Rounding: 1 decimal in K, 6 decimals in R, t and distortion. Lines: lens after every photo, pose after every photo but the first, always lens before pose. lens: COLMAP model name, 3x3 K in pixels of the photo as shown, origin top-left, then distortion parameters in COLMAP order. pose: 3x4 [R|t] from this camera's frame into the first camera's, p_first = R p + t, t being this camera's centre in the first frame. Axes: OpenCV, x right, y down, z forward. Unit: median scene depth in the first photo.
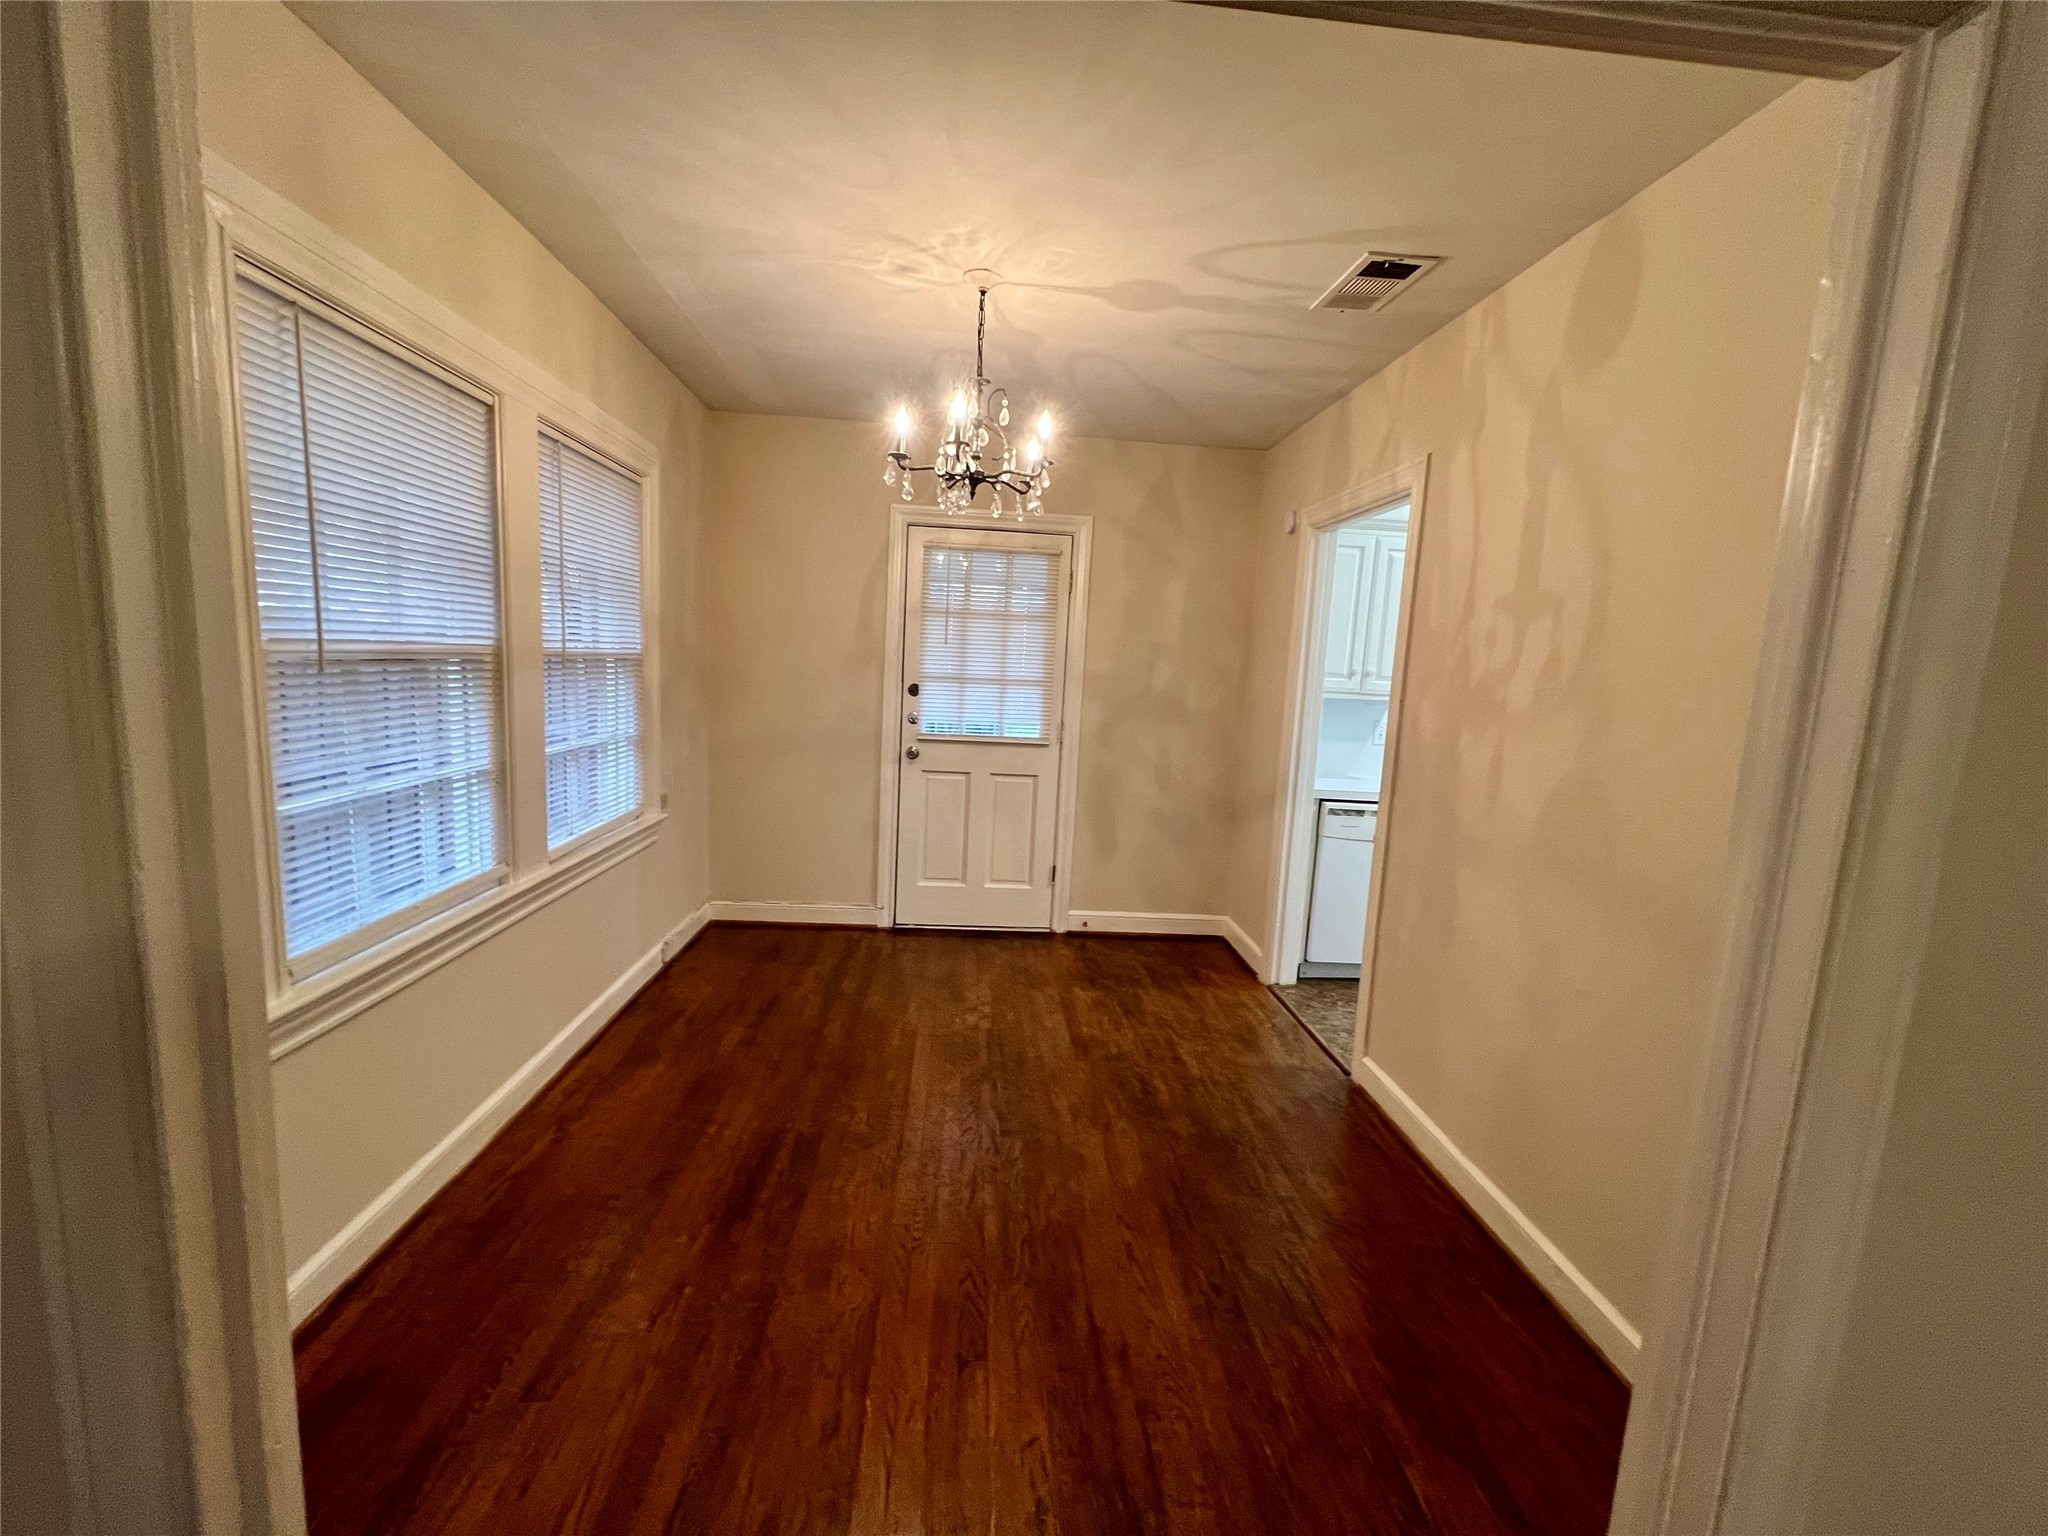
lens RADIAL K [[828.7, 0, 1025.3], [0, 828.7, 773.4], [0, 0, 1]] dist [-0.000131, -0.000007]
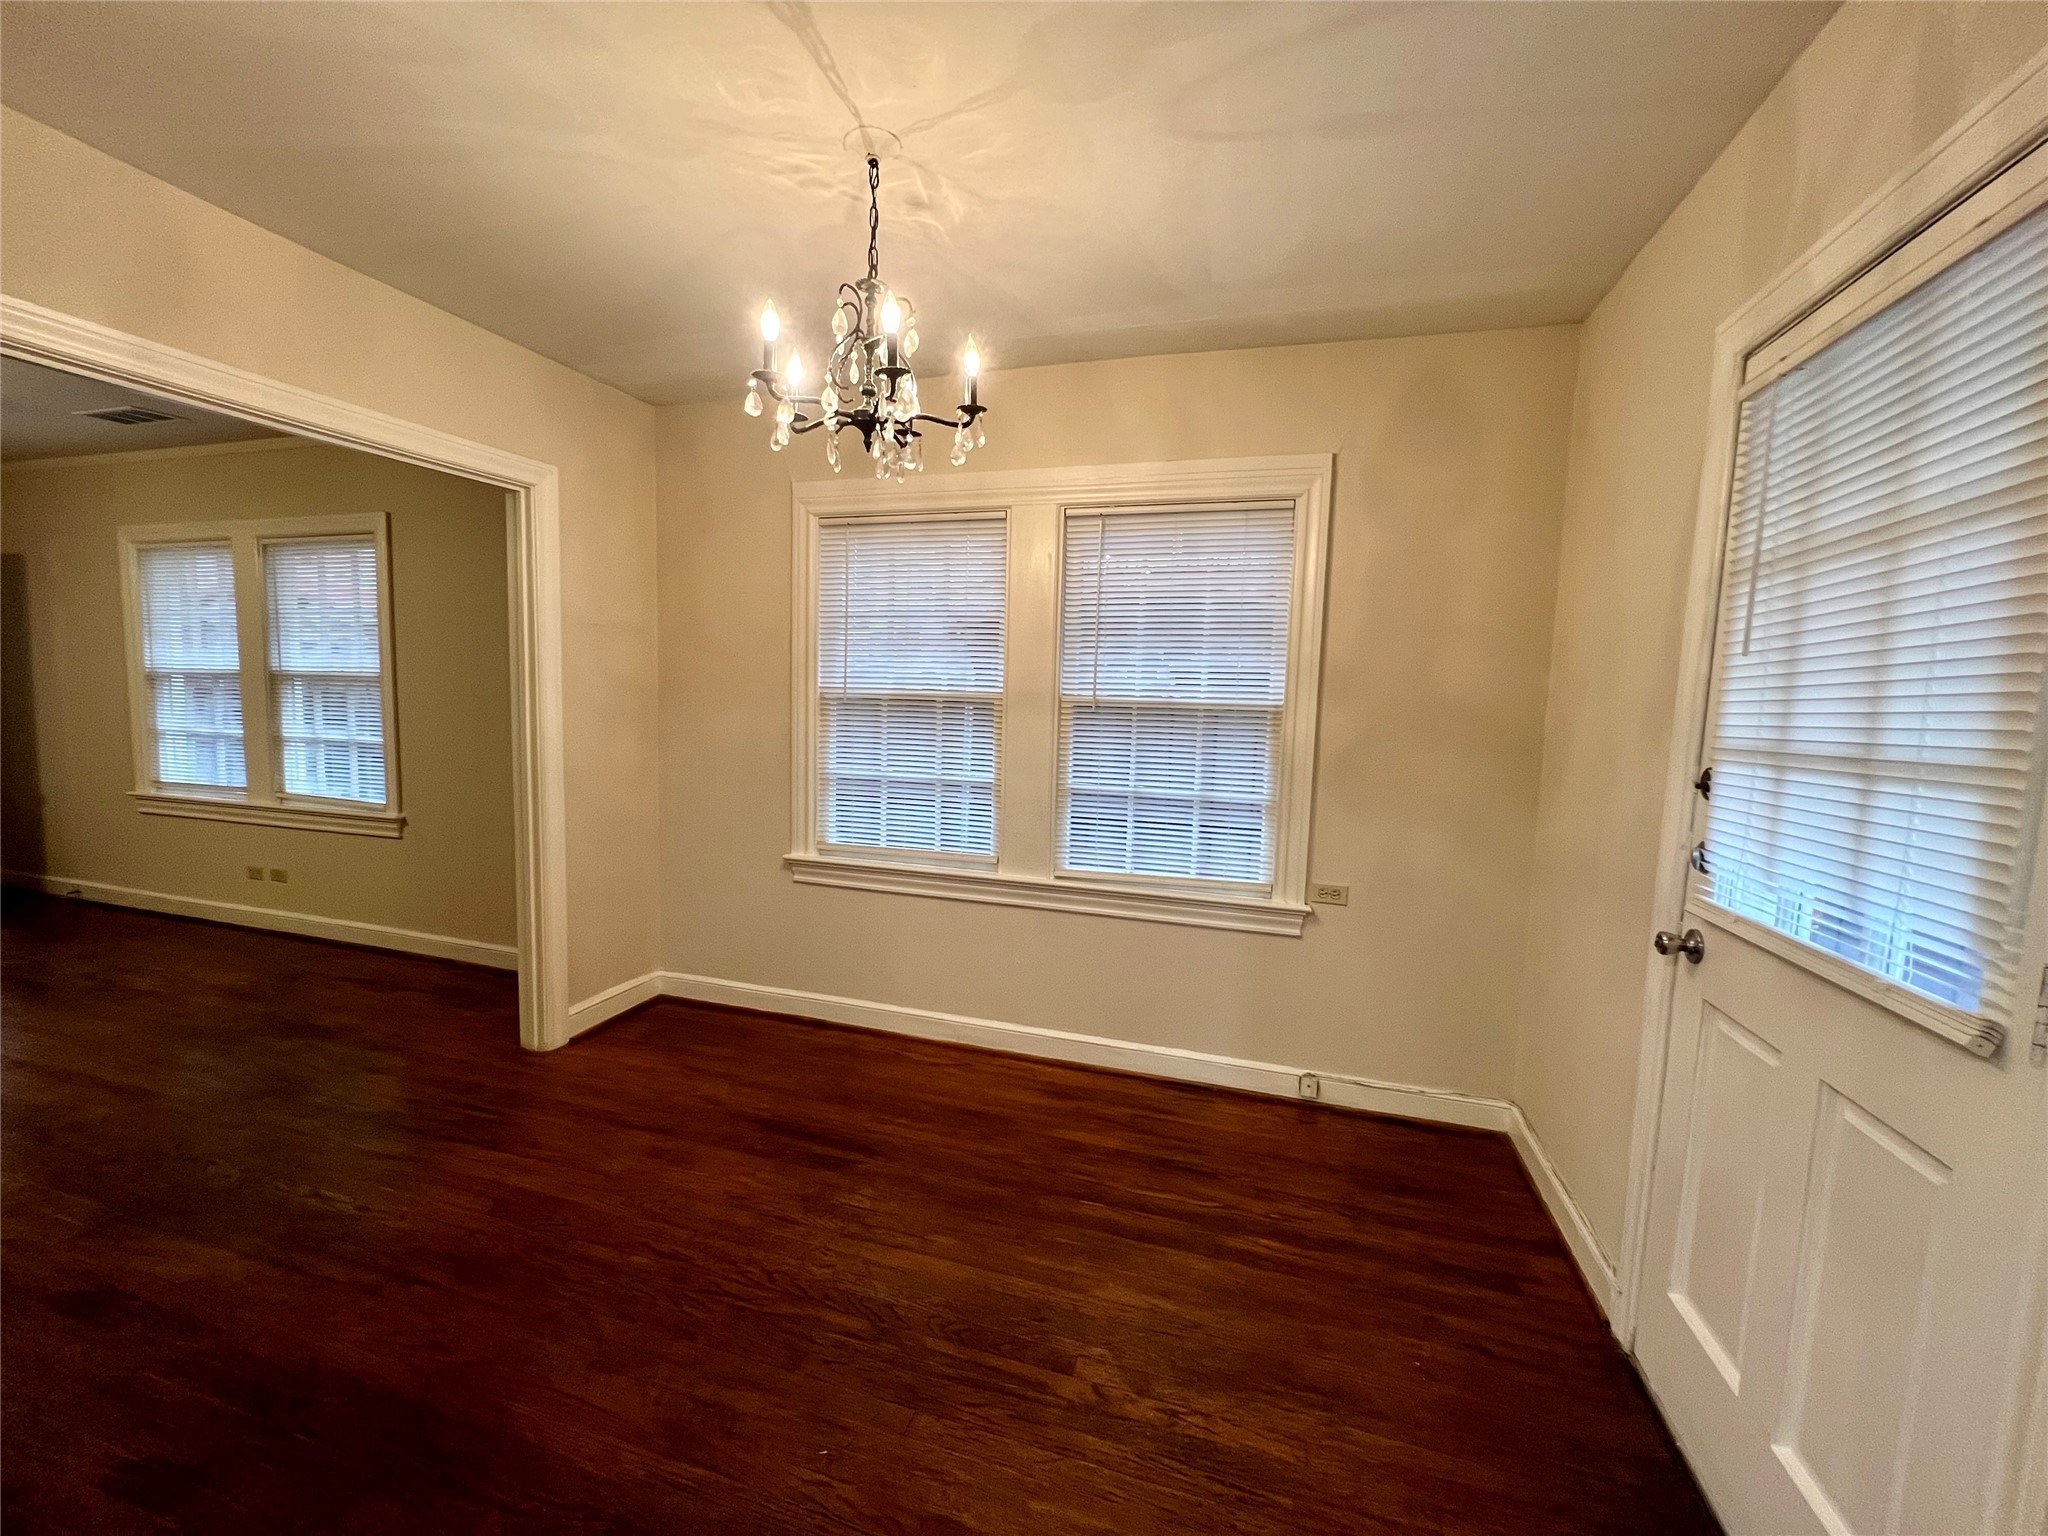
lens RADIAL K [[828.7, 0, 1025.3], [0, 828.7, 773.4], [0, 0, 1]] dist [-0.000131, -0.000007]
pose [[-0.356892, 0.020523, -0.933920, 0.449546], [-0.176424, 0.980286, 0.088962, -0.112251], [0.917335, 0.196516, -0.346235, 1.128585]]
